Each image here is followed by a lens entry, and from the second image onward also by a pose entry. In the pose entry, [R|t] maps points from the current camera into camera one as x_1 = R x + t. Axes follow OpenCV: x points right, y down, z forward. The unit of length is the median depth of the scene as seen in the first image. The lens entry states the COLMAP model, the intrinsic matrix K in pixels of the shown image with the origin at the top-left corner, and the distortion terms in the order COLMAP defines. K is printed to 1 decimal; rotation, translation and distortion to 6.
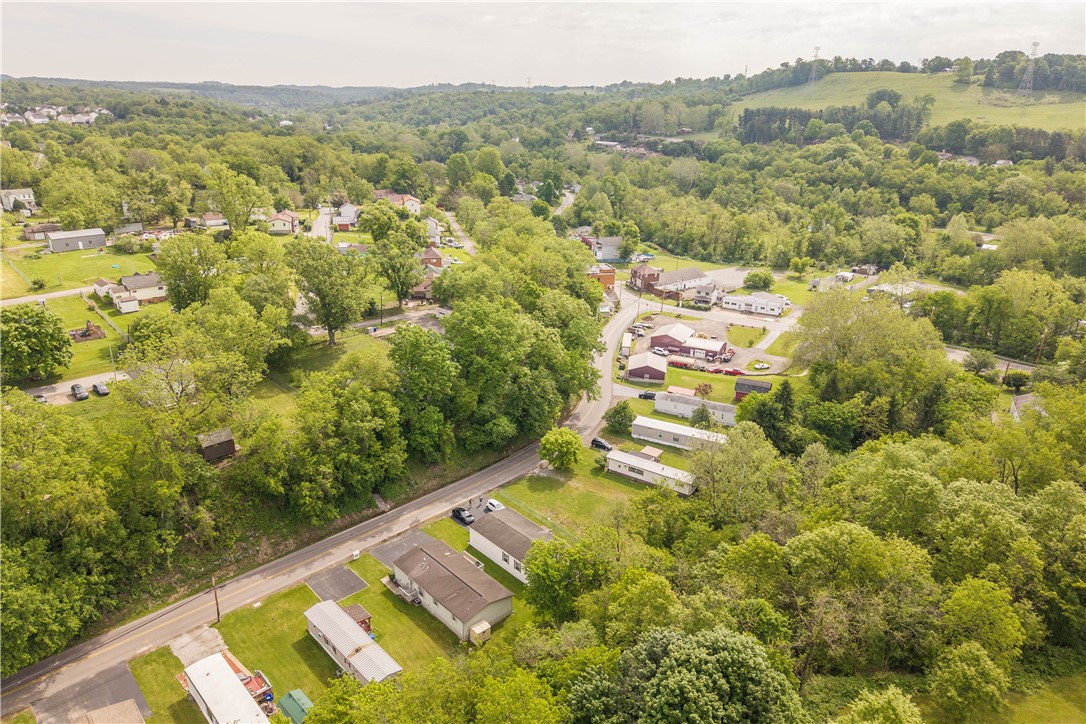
lens RADIAL K [[736.5, 0, 543.0], [0, 736.5, 362.0], [0, 0, 1]] dist [-0.000731, -0.001633]
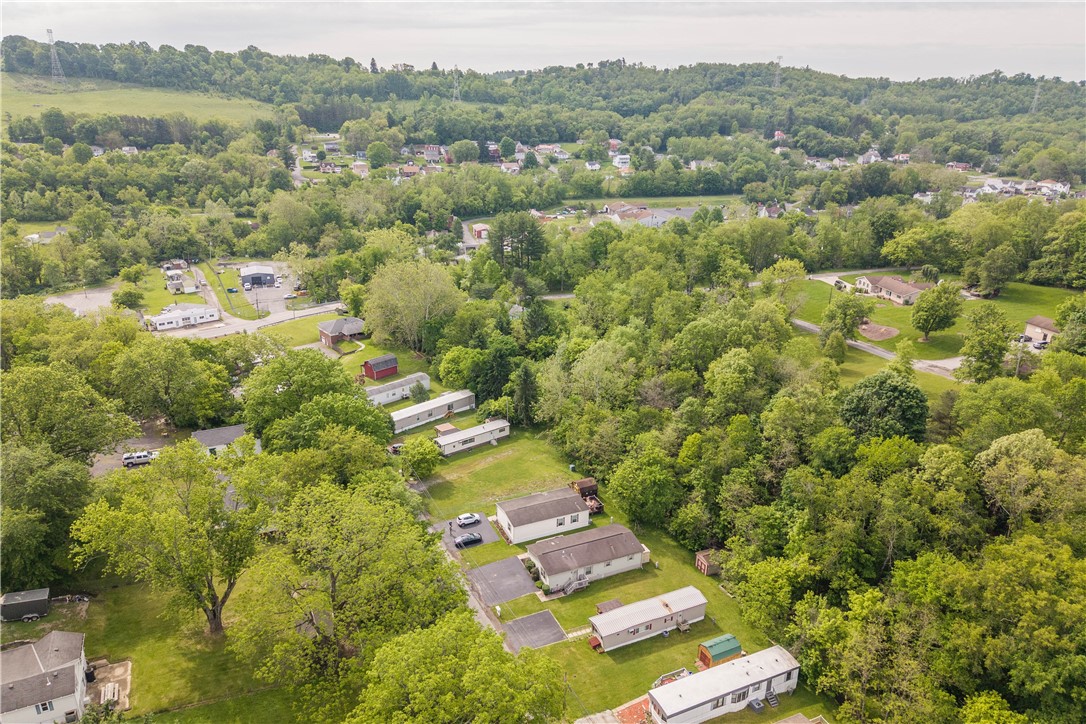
lens RADIAL K [[736.5, 0, 543.0], [0, 736.5, 362.0], [0, 0, 1]] dist [-0.000731, -0.001633]
pose [[0.294860, -0.333126, 0.895592, -0.487549], [0.308841, 0.920181, 0.240591, -0.121427], [-0.904254, 0.205655, 0.374207, 0.261217]]
